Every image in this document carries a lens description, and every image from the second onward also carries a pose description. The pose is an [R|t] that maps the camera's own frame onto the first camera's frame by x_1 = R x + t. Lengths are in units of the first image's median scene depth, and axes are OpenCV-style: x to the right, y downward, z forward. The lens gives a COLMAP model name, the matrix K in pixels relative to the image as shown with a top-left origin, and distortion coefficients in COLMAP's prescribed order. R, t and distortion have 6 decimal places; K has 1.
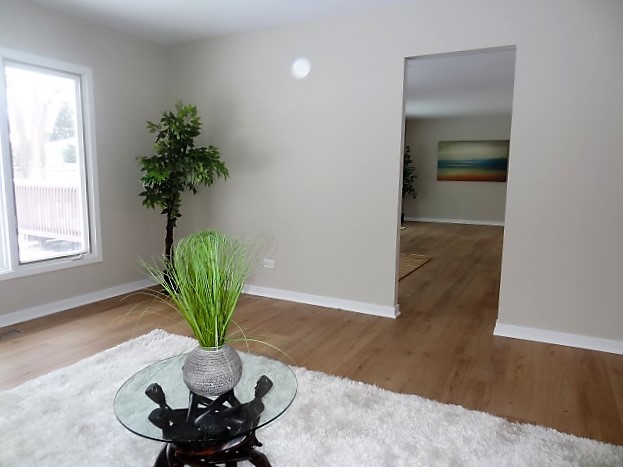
lens RADIAL K [[437.7, 0, 308.5], [0, 437.7, 233.1], [0, 0, 1]] dist [-0.007411, 0.002644]
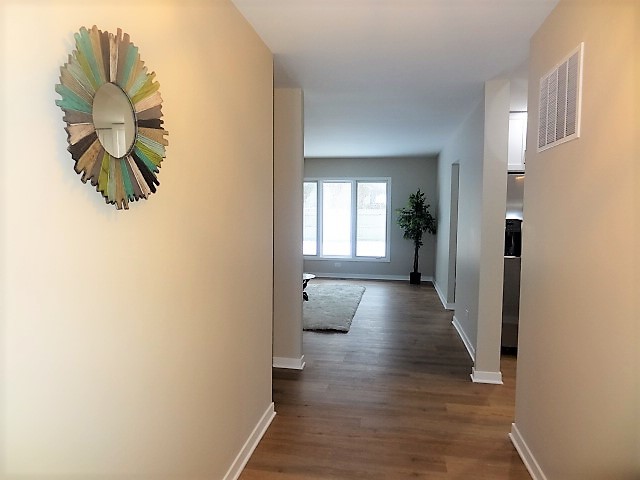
lens RADIAL K [[441.6, 0, 317.6], [0, 441.6, 244.1], [0, 0, 1]] dist [-0.004525, -0.000845]
pose [[0.309252, 0.062882, -0.948899, 1.567475], [-0.131711, 0.991027, 0.022748, -0.029469], [0.941815, 0.117945, 0.314760, -0.059074]]
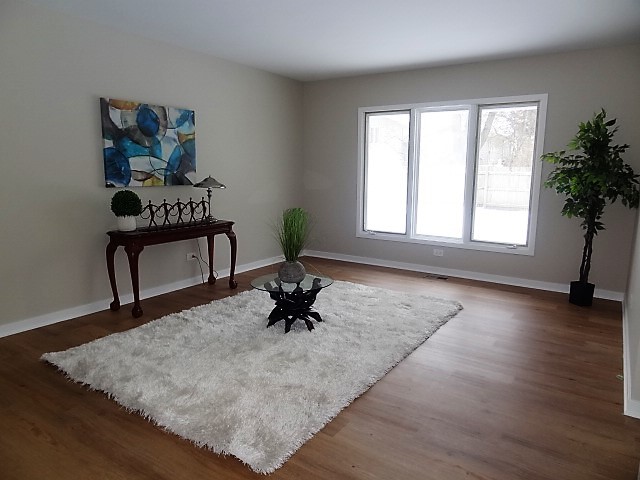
lens RADIAL K [[441.6, 0, 317.6], [0, 441.6, 244.1], [0, 0, 1]] dist [-0.004525, -0.000845]
pose [[-0.086768, 0.164269, -0.982592, 0.784062], [-0.135252, 0.975237, 0.174983, -0.099747], [0.987005, 0.148081, -0.062402, 0.497658]]
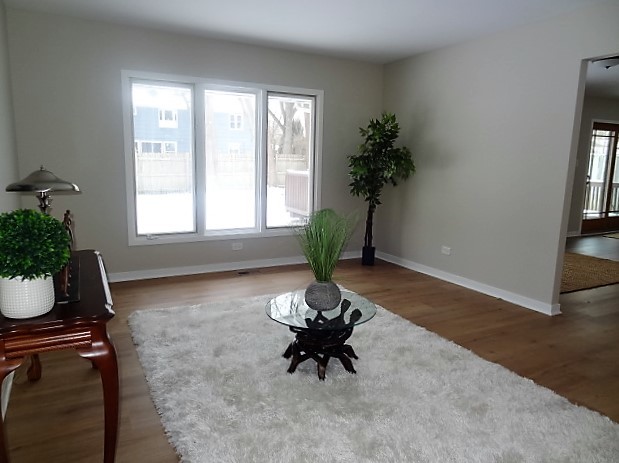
lens RADIAL K [[429.2, 0, 309.5], [0, 429.2, 231.5], [0, 0, 1]] dist [-0.006479, -0.000390]
pose [[0.839299, 0.098002, -0.534764, 0.214627], [-0.089594, 0.995103, 0.041749, 0.006654], [0.536236, 0.012872, 0.843970, -0.135606]]
